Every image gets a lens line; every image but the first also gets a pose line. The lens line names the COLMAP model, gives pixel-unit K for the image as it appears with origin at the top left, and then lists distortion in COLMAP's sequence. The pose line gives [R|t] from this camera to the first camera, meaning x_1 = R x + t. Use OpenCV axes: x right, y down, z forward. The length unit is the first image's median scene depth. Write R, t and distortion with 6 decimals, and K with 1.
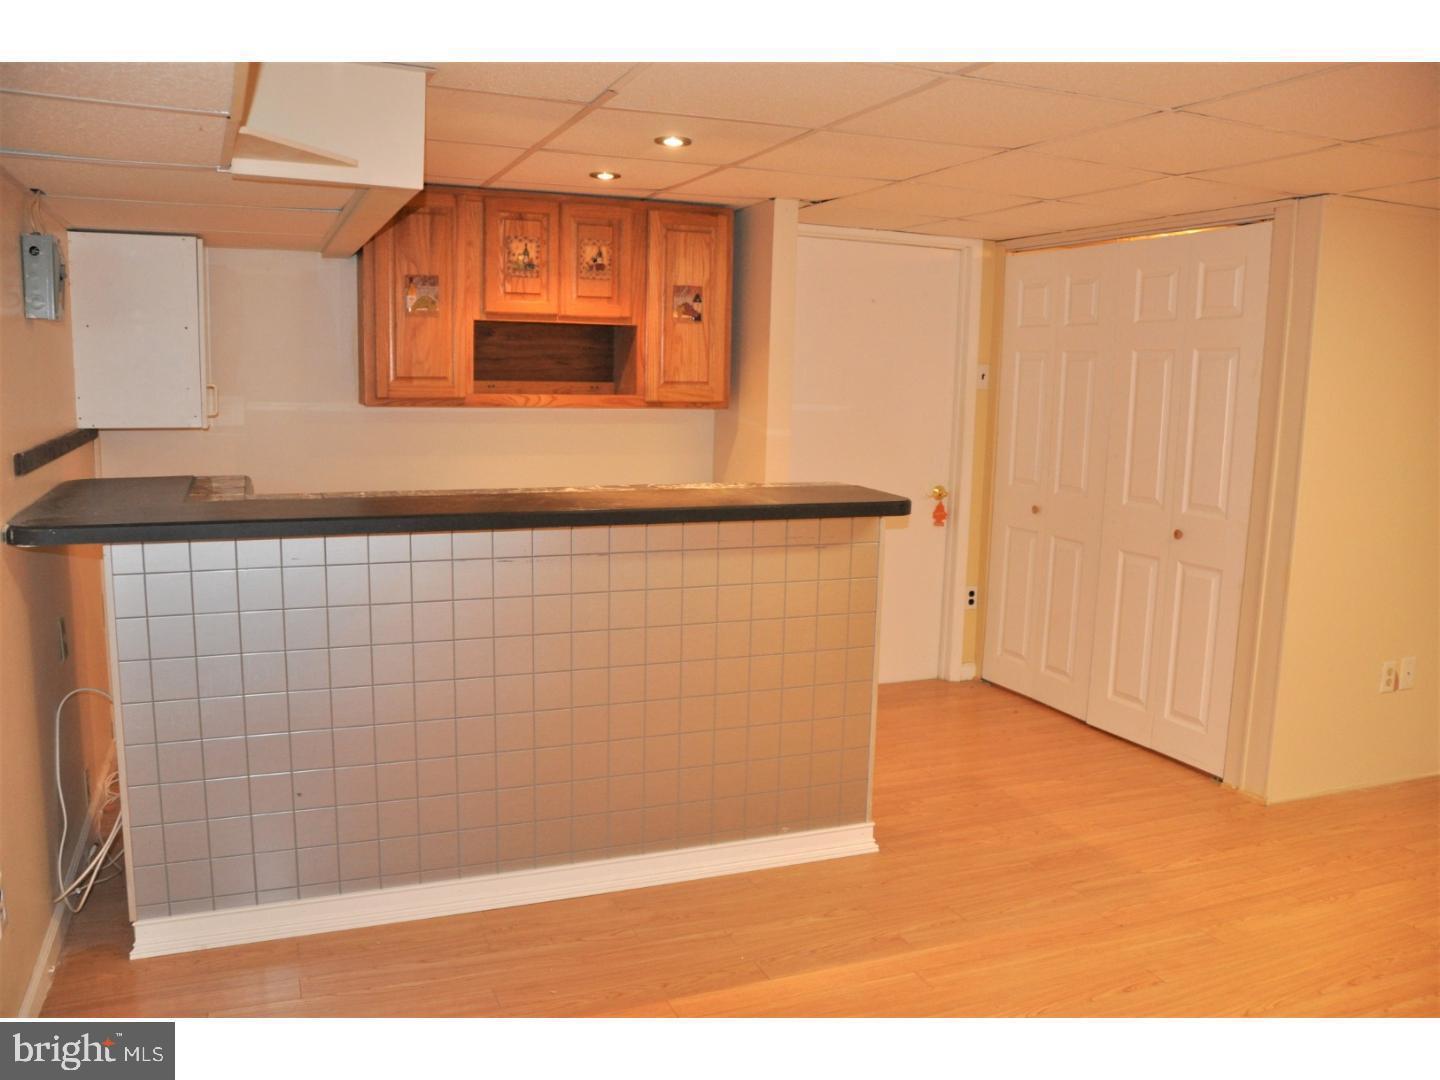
lens RADIAL K [[1160.4, 0, 721.2], [0, 1160.4, 549.5], [0, 0, 1]] dist [-0.102437, 0.030640]
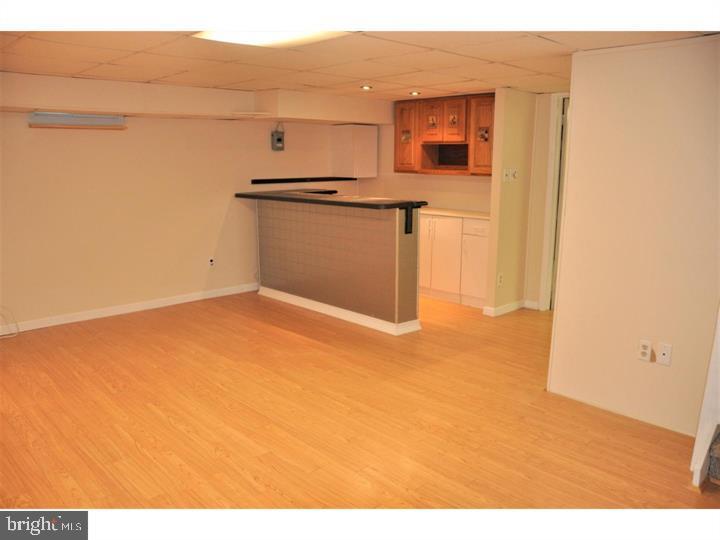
lens RADIAL K [[580.2, 0, 359.9], [0, 580.2, 268.8], [0, 0, 1]] dist [-0.102437, 0.030640]
pose [[0.365732, 0.155120, -0.917703, 1.123682], [-0.135948, 0.984341, 0.112205, -0.030848], [0.920738, 0.083723, 0.381093, 0.322377]]
